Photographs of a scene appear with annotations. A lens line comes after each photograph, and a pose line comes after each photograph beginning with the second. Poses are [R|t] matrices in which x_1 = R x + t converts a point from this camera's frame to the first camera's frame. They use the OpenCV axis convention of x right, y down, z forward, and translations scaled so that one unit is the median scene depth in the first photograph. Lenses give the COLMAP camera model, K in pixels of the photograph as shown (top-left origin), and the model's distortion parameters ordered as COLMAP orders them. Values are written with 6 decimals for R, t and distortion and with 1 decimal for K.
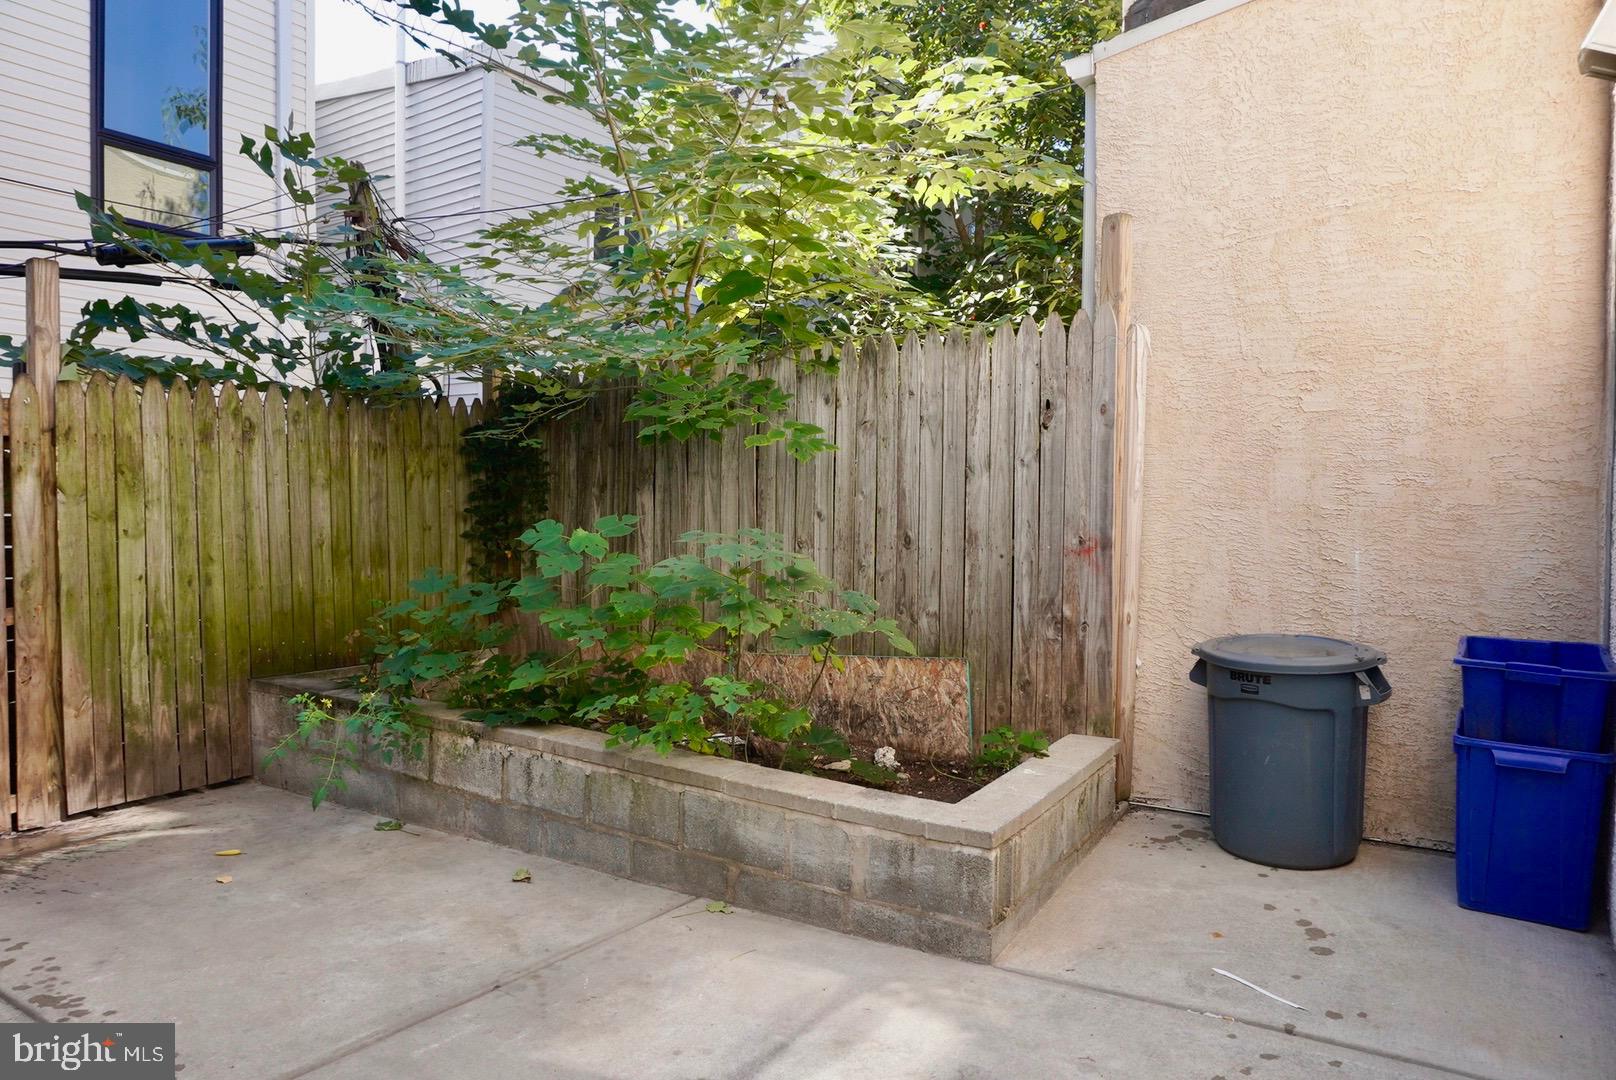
lens RADIAL K [[1081.0, 0, 807.9], [0, 1081.0, 537.3], [0, 0, 1]] dist [-0.041010, 0.024783]
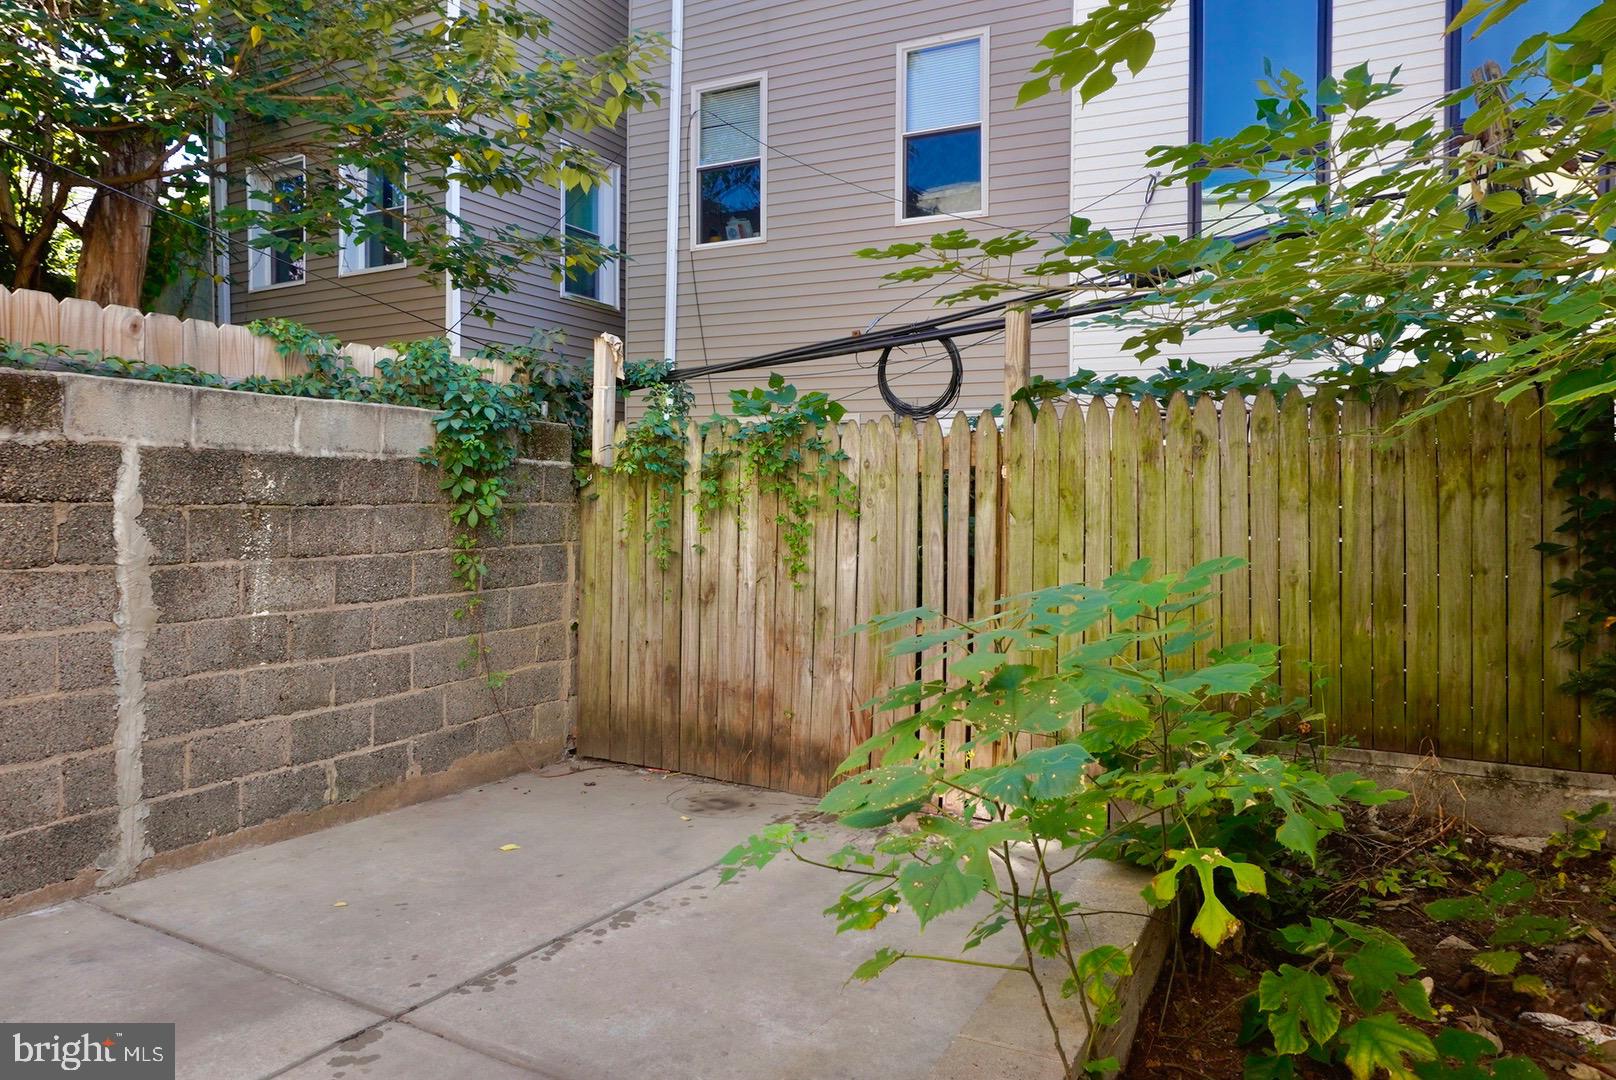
lens RADIAL K [[1081.0, 0, 806.3], [0, 1081.0, 527.3], [0, 0, 1]] dist [-0.041010, 0.024783]
pose [[0.096185, 0.006732, -0.995341, 0.341964], [-0.046327, 0.998924, 0.002280, -0.022326], [0.994285, 0.045892, 0.096393, 0.647905]]
